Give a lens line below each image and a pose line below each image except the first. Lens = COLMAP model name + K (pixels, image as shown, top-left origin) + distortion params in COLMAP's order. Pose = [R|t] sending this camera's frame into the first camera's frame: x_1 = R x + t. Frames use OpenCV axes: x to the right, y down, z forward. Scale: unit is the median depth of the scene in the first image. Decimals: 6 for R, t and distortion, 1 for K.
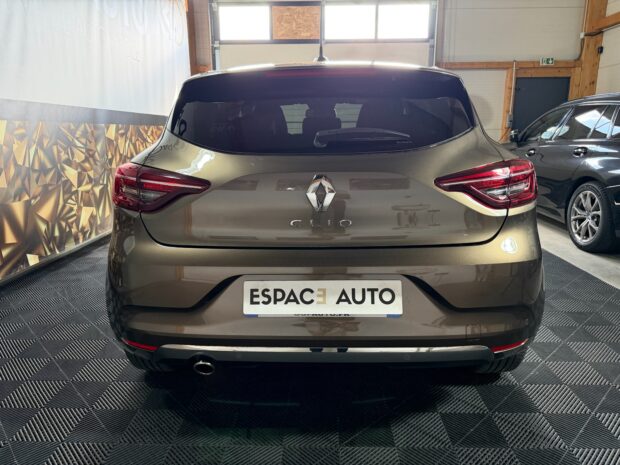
lens RADIAL K [[434.6, 0, 312.3], [0, 434.6, 234.7], [0, 0, 1]] dist [0.050547, -0.050125]
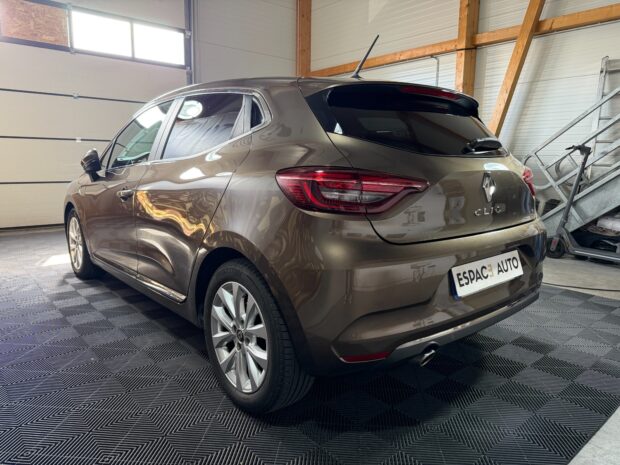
lens RADIAL K [[434.6, 0, 309.0], [0, 434.6, 232.5], [0, 0, 1]] dist [0.050547, -0.050125]
pose [[0.755564, -0.094126, 0.648277, -0.404134], [0.137077, 0.990432, -0.015958, -0.005923], [-0.640572, 0.100921, 0.761237, 0.127798]]
